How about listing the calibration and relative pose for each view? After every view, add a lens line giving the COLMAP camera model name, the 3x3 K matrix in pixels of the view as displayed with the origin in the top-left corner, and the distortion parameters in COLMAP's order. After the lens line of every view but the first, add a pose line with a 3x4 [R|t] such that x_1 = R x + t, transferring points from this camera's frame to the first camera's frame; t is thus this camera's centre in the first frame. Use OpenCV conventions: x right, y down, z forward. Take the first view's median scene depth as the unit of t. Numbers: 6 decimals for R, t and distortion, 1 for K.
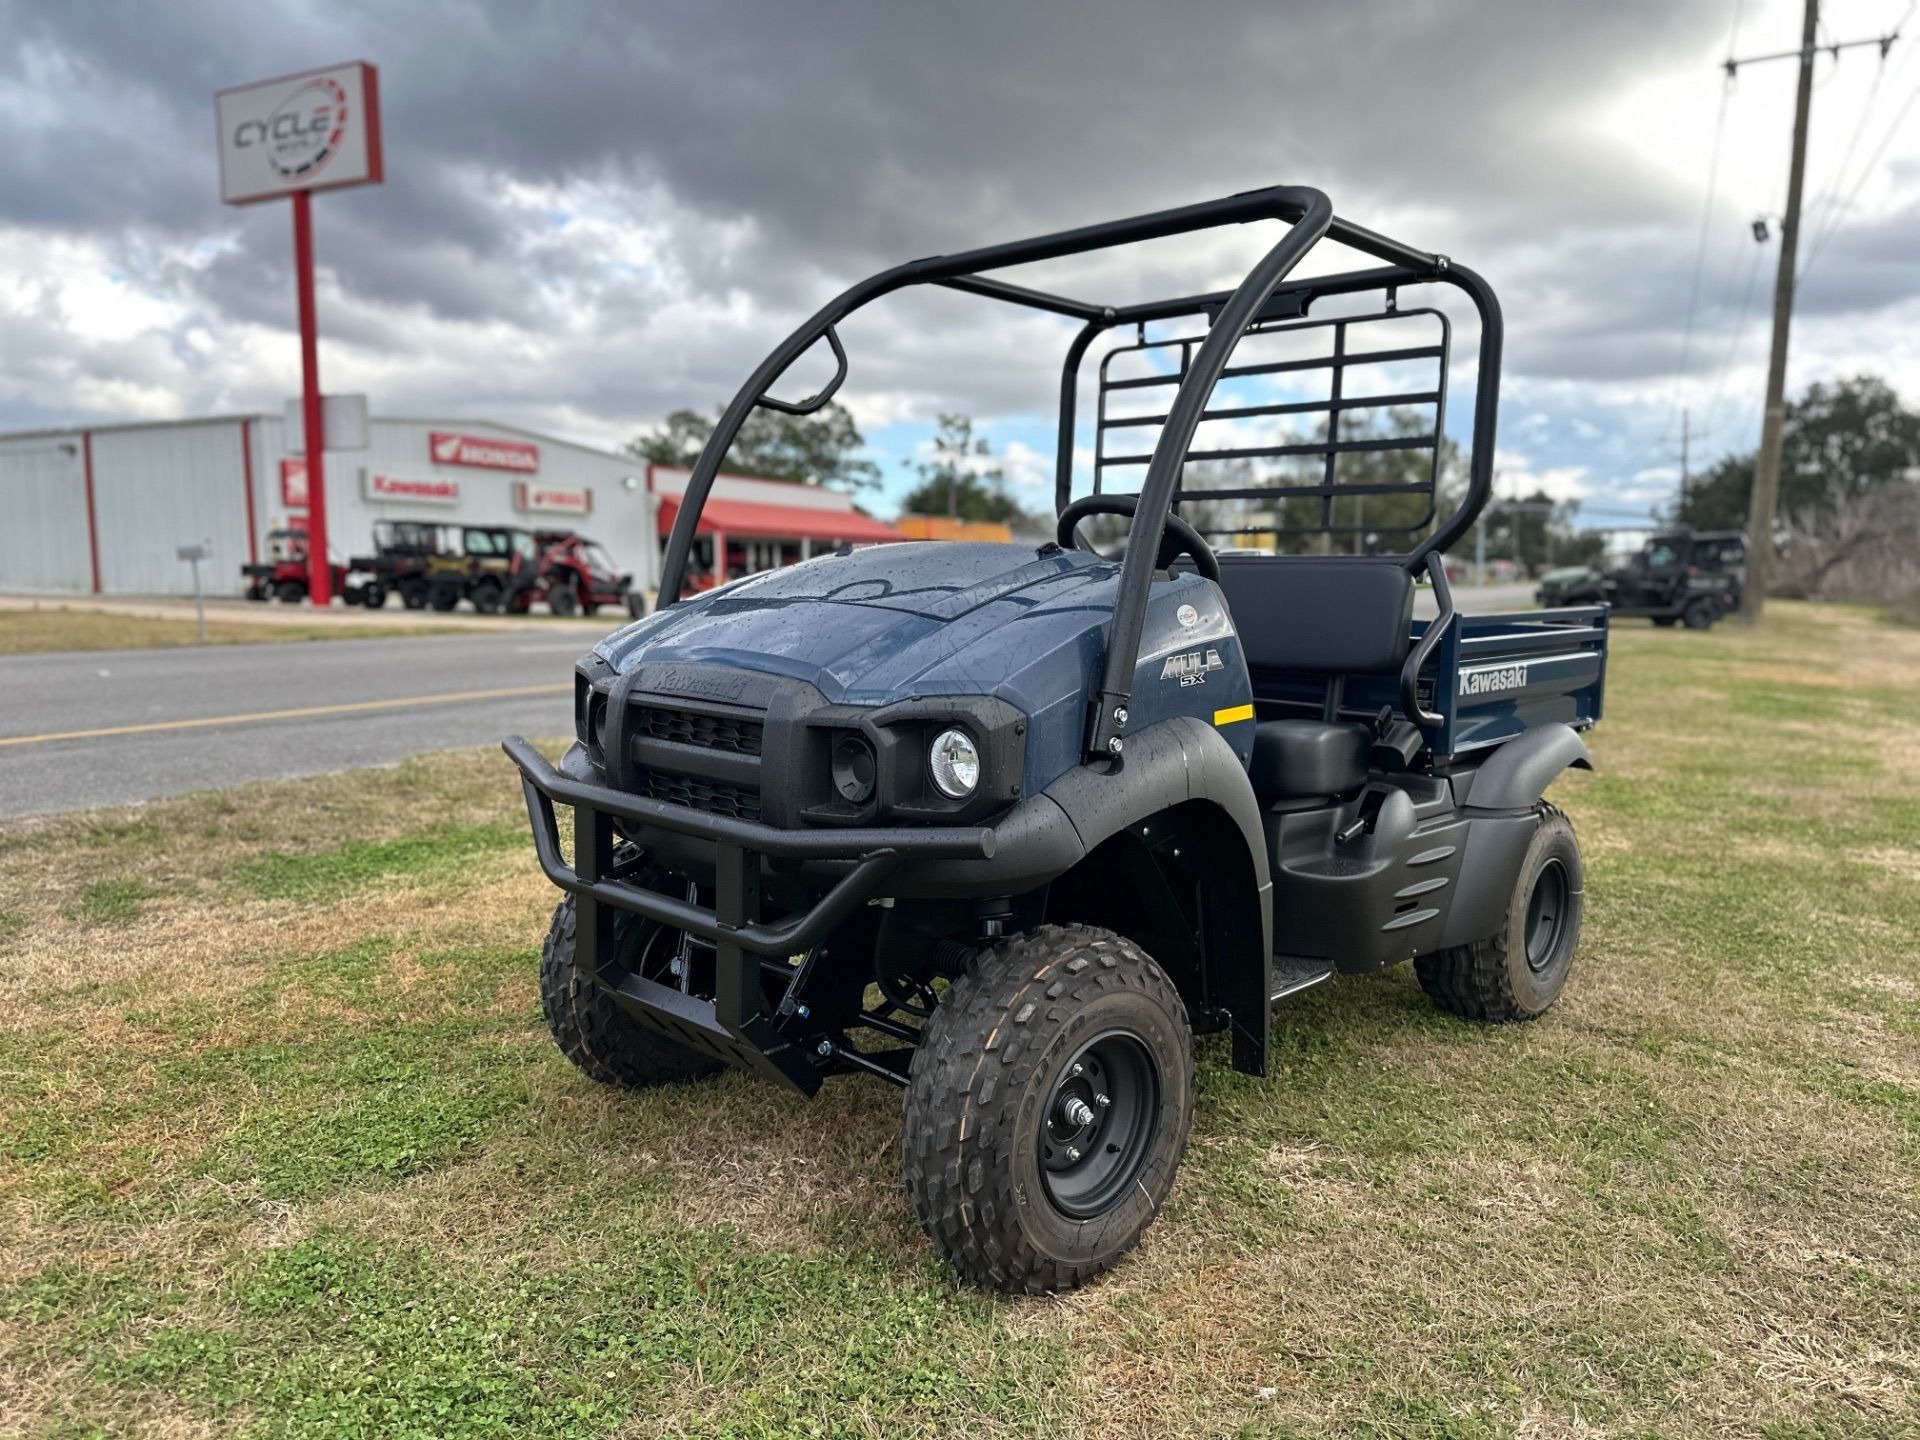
lens RADIAL K [[1385.0, 0, 948.4], [0, 1385.0, 727.6], [0, 0, 1]] dist [0.010276, -0.011217]
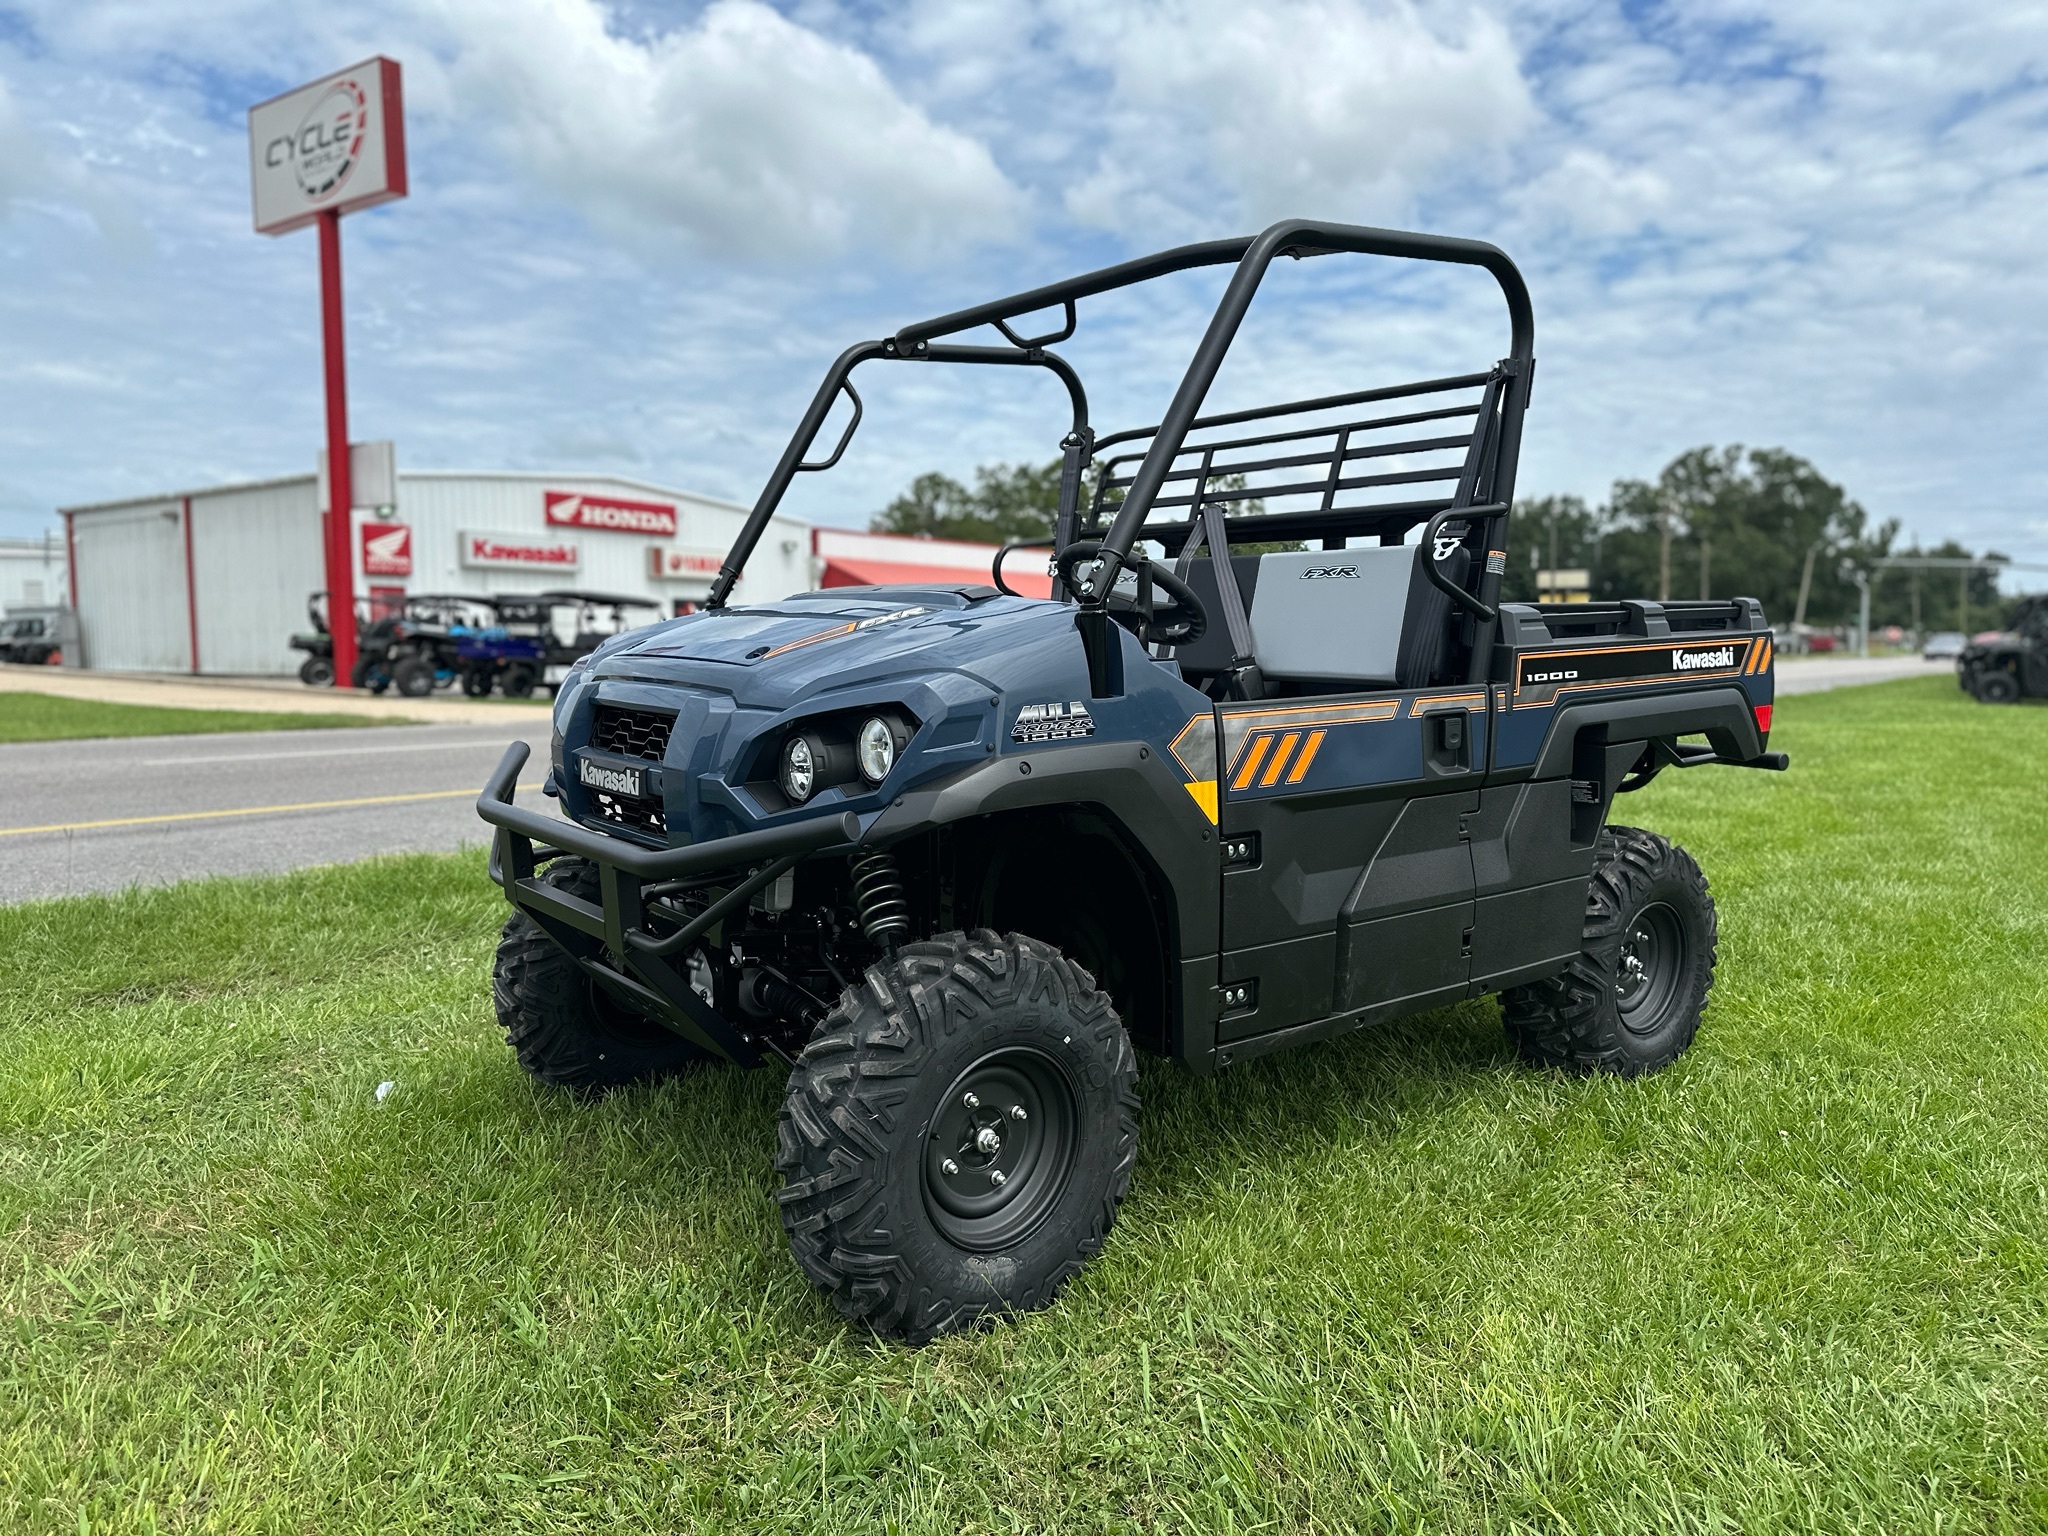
lens RADIAL K [[1477.4, 0, 1020.1], [0, 1477.4, 804.7], [0, 0, 1]] dist [0.010276, -0.011217]
pose [[0.986654, 0.010222, -0.162509, 0.090267], [-0.011227, 0.999923, -0.005267, -0.009215], [0.162443, 0.007022, 0.986693, 0.113061]]
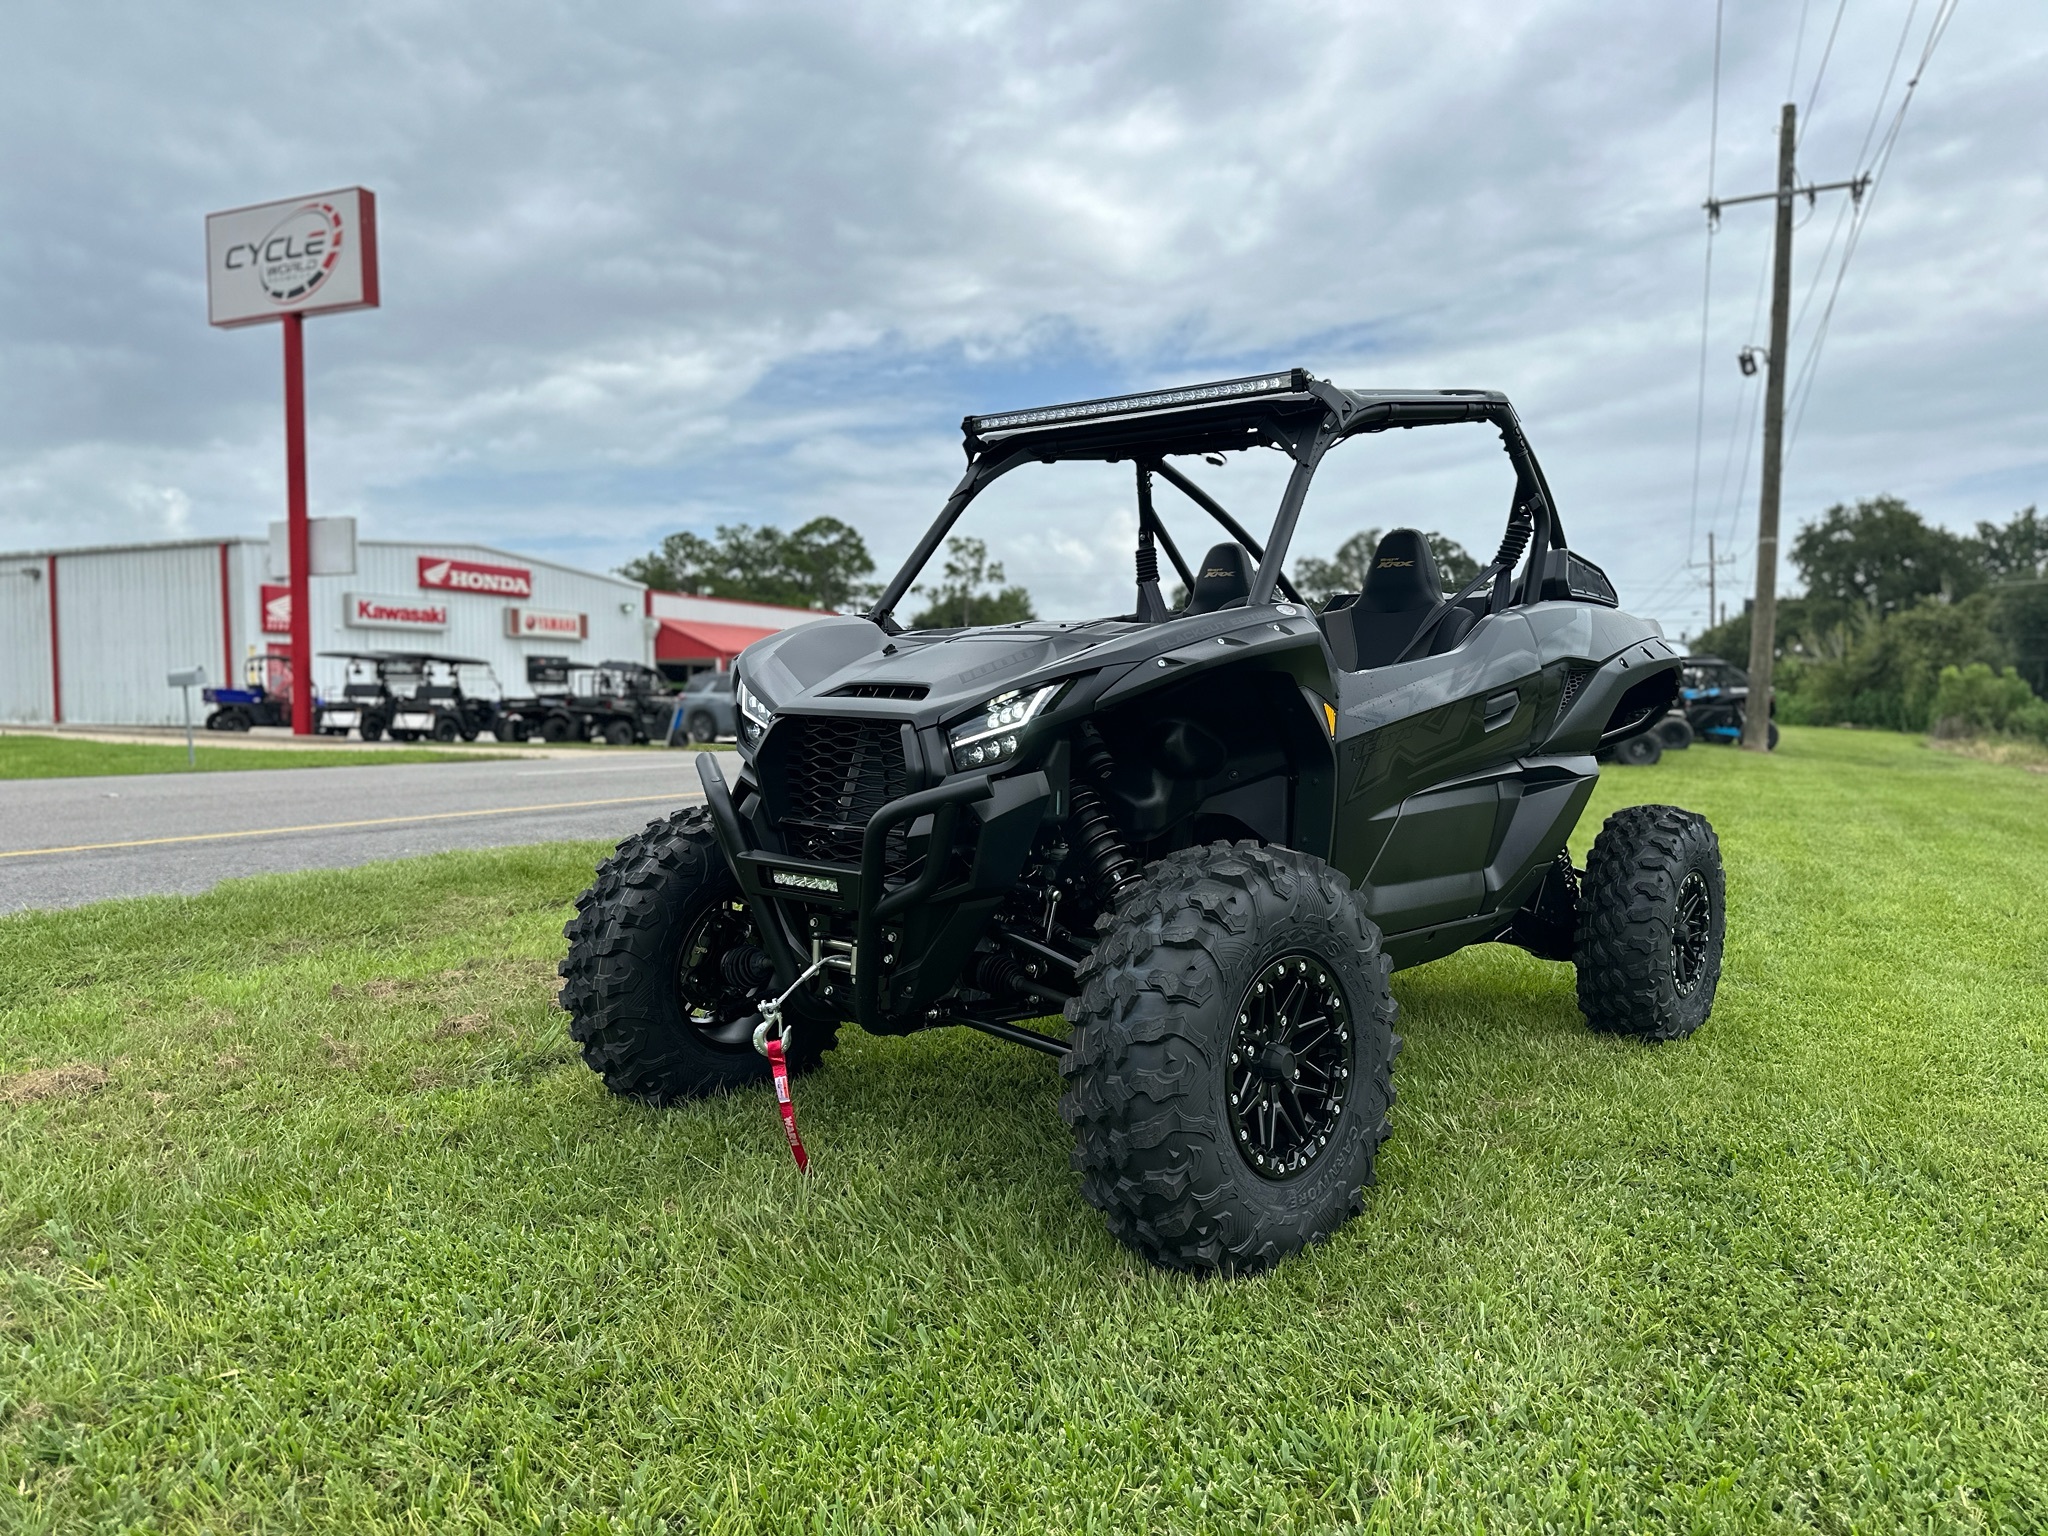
lens RADIAL K [[1477.4, 0, 1024.6], [0, 1477.4, 771.7], [0, 0, 1]] dist [0.010276, -0.011217]
pose [[0.999161, -0.004874, 0.040662, 0.004608], [0.007489, 0.997896, -0.064409, 0.005656], [-0.040263, 0.064659, 0.997095, -0.032277]]
